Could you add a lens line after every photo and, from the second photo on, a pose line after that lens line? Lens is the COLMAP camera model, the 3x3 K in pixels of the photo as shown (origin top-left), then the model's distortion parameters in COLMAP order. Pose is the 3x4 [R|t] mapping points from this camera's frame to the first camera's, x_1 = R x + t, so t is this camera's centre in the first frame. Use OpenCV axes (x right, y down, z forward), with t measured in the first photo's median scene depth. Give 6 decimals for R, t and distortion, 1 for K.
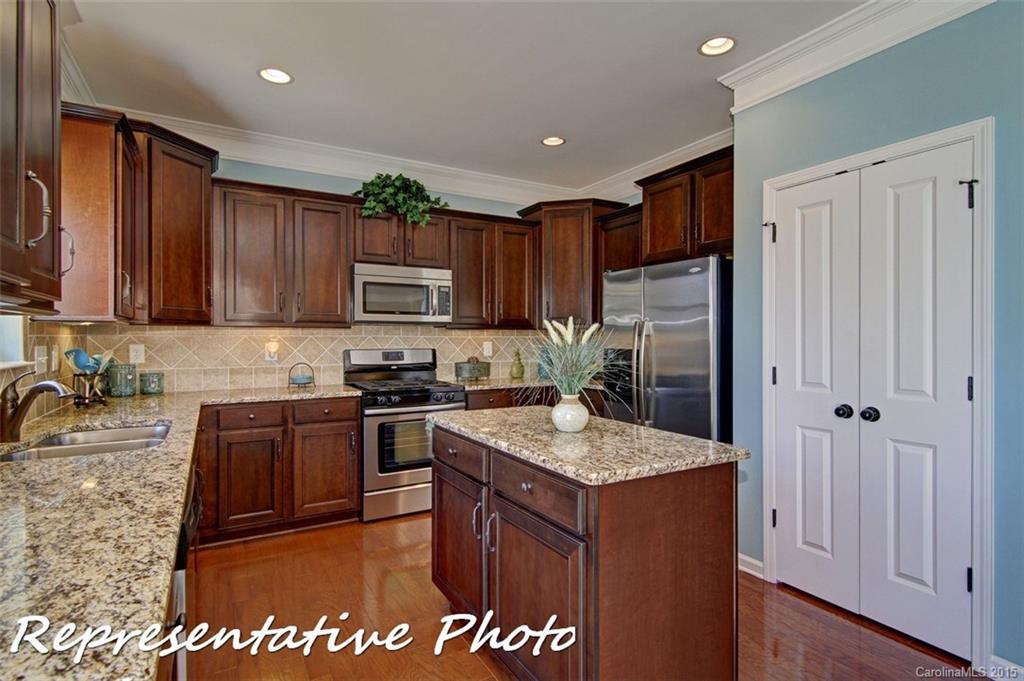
lens RADIAL K [[519.5, 0, 512.0], [0, 519.5, 340.5], [0, 0, 1]] dist [0.012988, -0.000991]
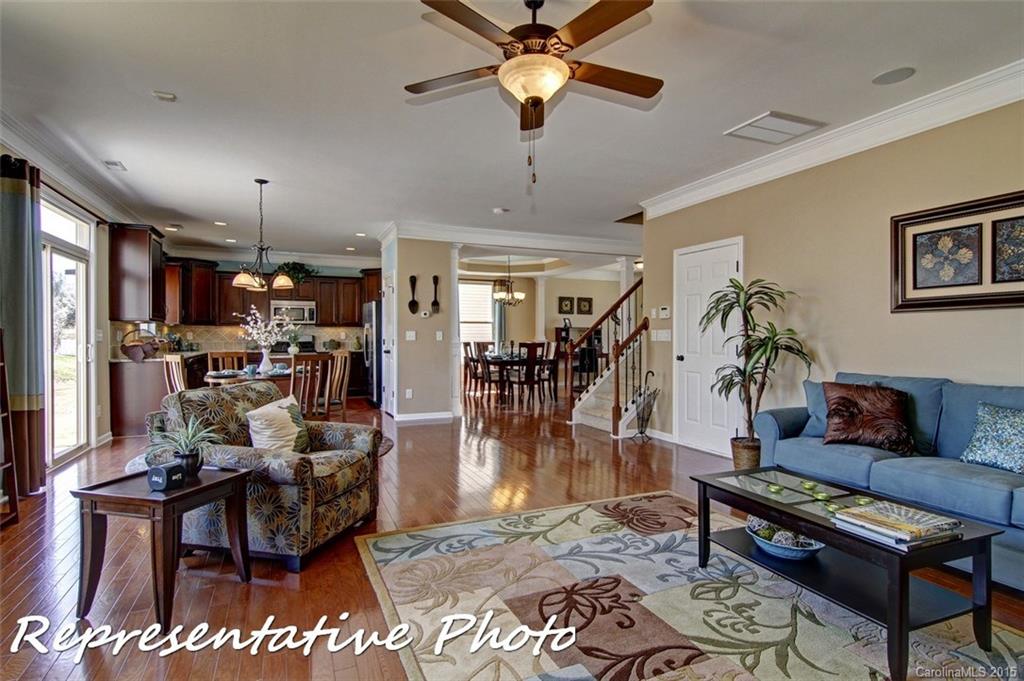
lens RADIAL K [[519.5, 0, 512.0], [0, 519.5, 340.5], [0, 0, 1]] dist [0.012988, -0.000991]
pose [[0.993456, 0.000724, -0.114216, 1.095071], [-0.000366, 0.999995, 0.003162, 0.035524], [0.114218, -0.003100, 0.993451, -1.309443]]
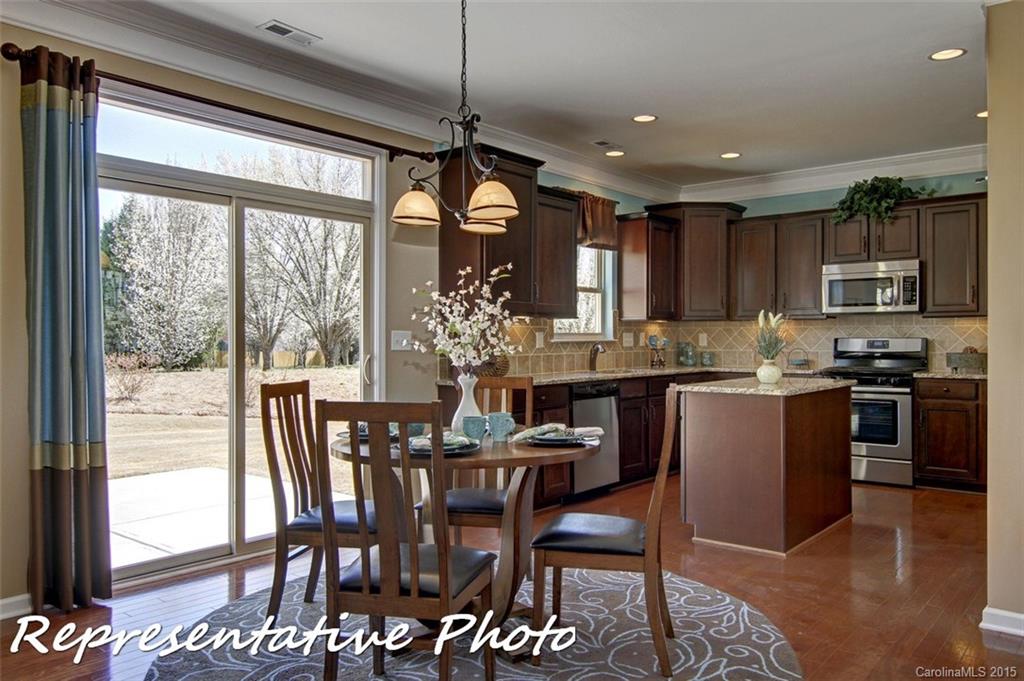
lens RADIAL K [[762.0, 0, 512.0], [0, 762.0, 340.5], [0, 0, 1]] dist [-0.002233, -0.000491]
pose [[0.354044, -0.000147, -0.935229, 1.047174], [-0.000612, 1.000000, -0.000388, 0.025181], [0.935229, 0.000710, 0.354044, -0.283900]]
